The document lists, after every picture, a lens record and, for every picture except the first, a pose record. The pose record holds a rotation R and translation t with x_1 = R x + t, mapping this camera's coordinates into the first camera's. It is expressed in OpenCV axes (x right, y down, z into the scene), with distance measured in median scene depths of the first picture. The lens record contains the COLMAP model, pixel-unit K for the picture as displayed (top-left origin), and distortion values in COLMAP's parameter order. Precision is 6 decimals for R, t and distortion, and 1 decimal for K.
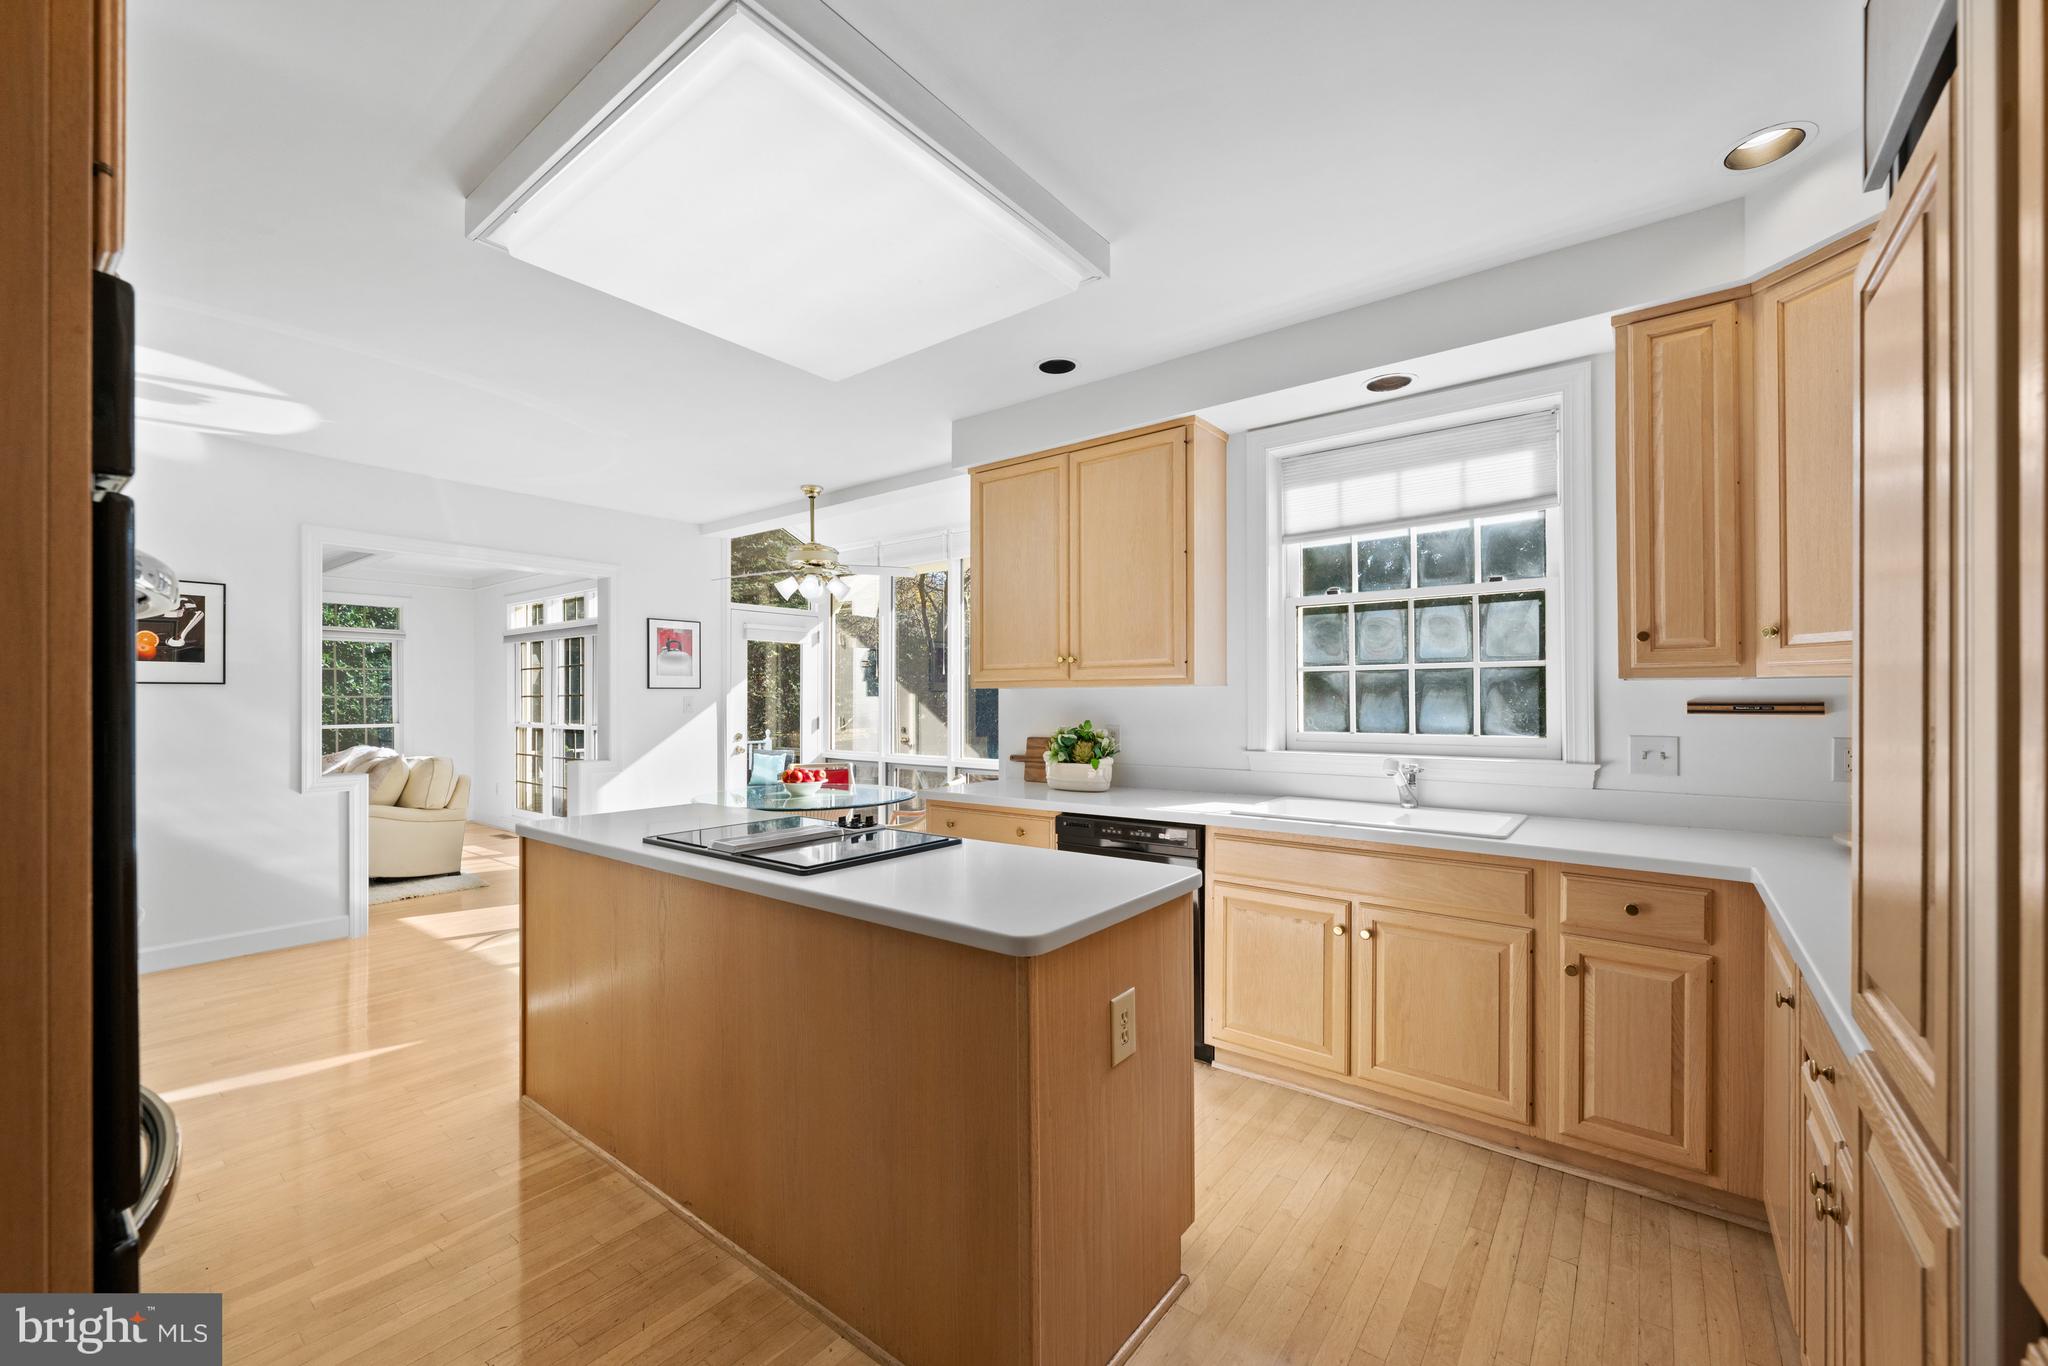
lens RADIAL K [[809.3, 0, 1019.3], [0, 809.3, 693.7], [0, 0, 1]] dist [-0.001653, 0.000094]
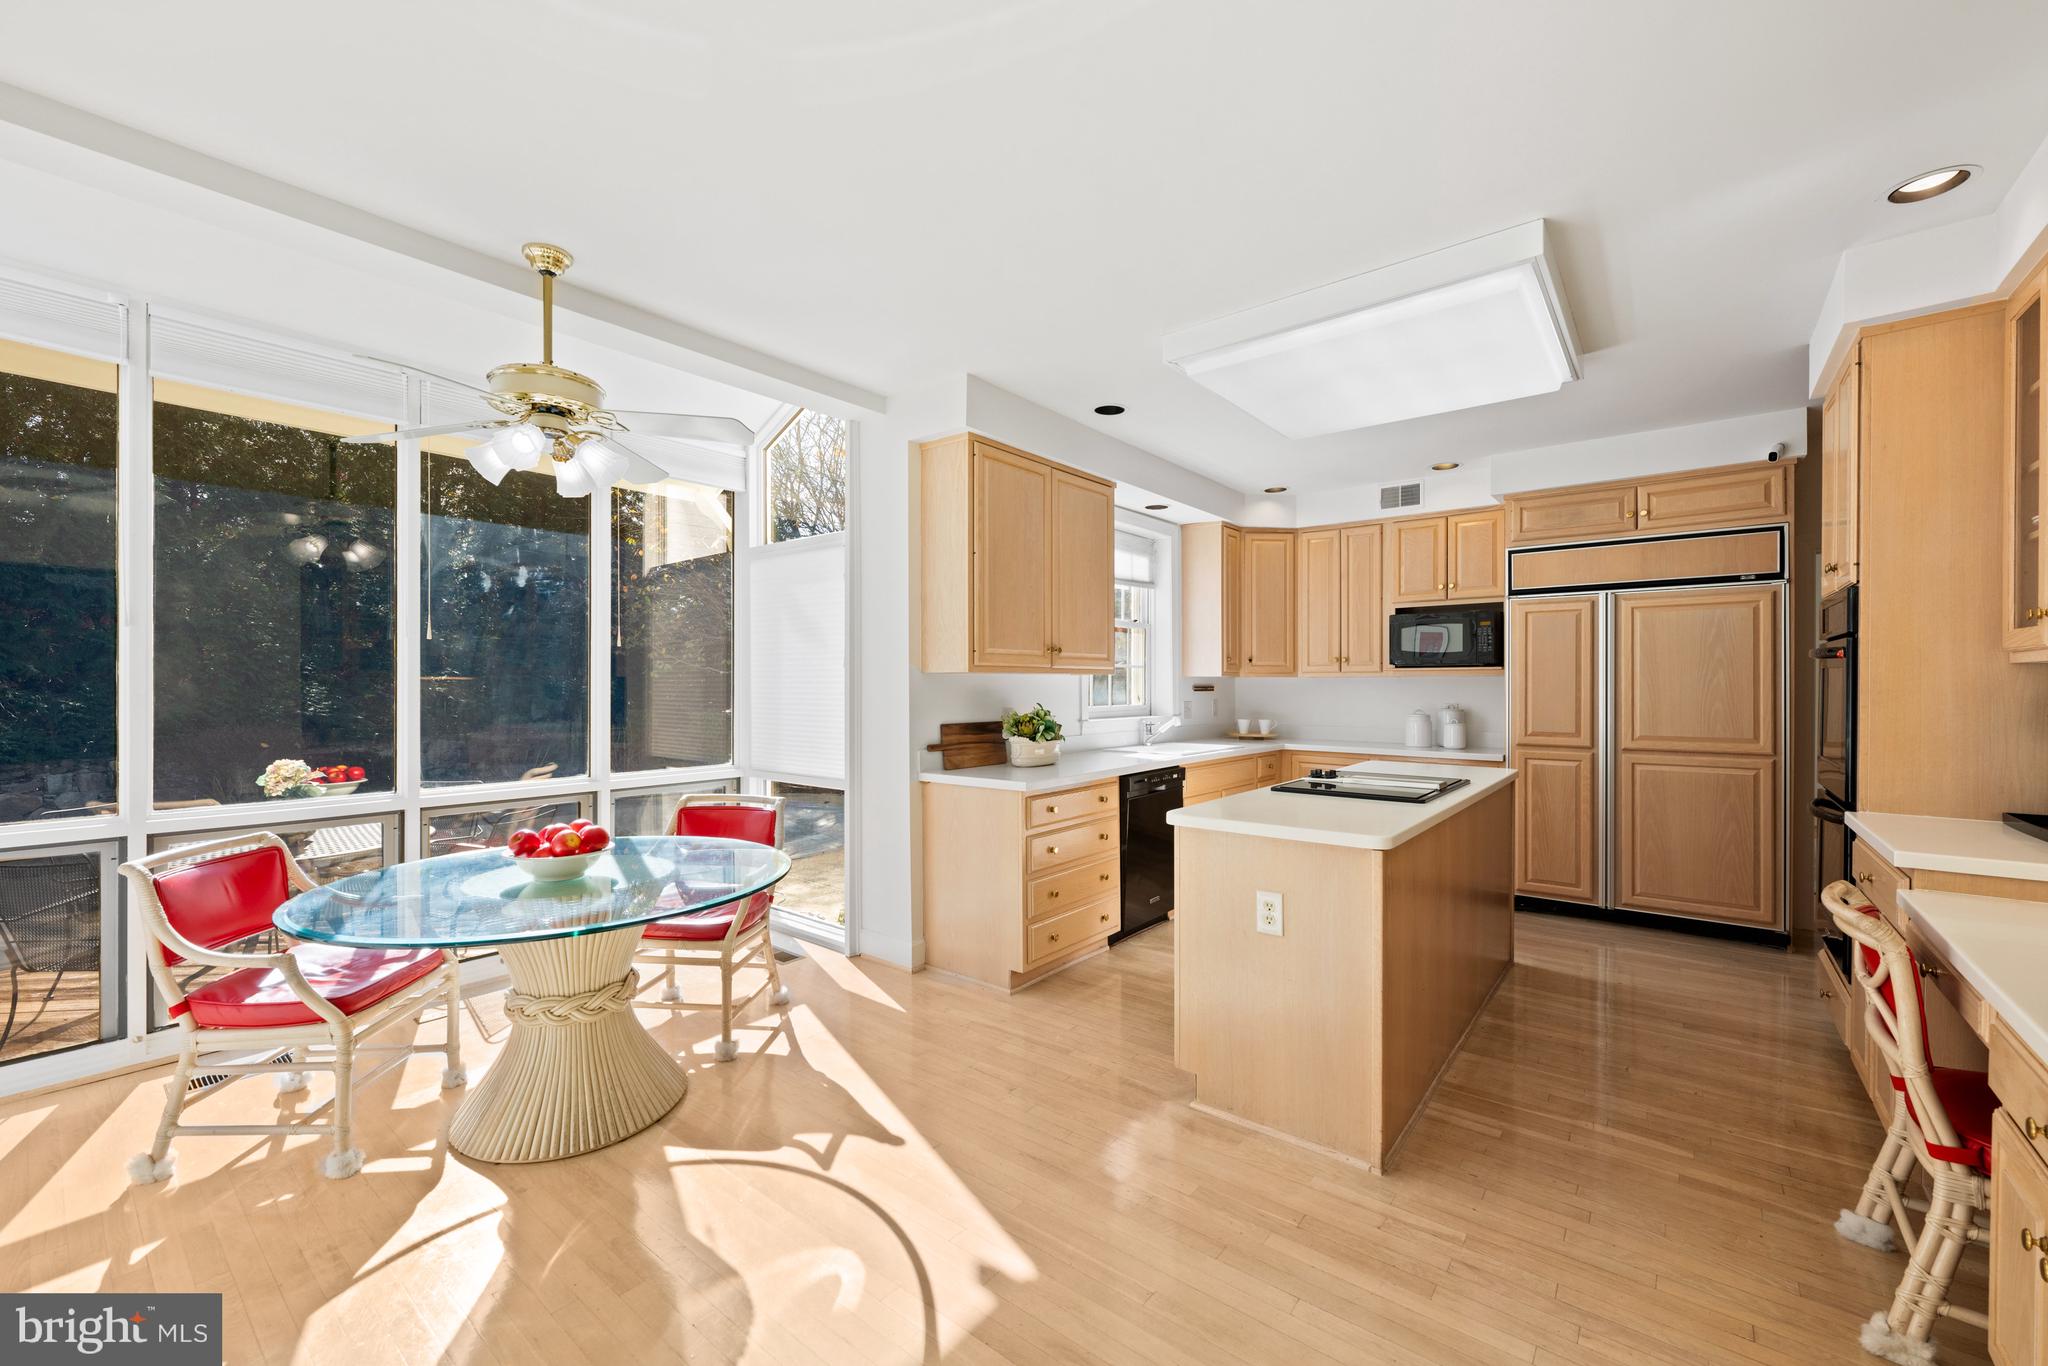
lens RADIAL K [[822.0, 0, 1024.0], [0, 822.0, 683.0], [0, 0, 1]] dist [-0.002594, -0.000196]
pose [[0.016309, 0.003502, 0.999861, -0.623867], [-0.006680, 0.999972, -0.003394, 0.005315], [-0.999845, -0.006624, 0.016332, 0.581294]]
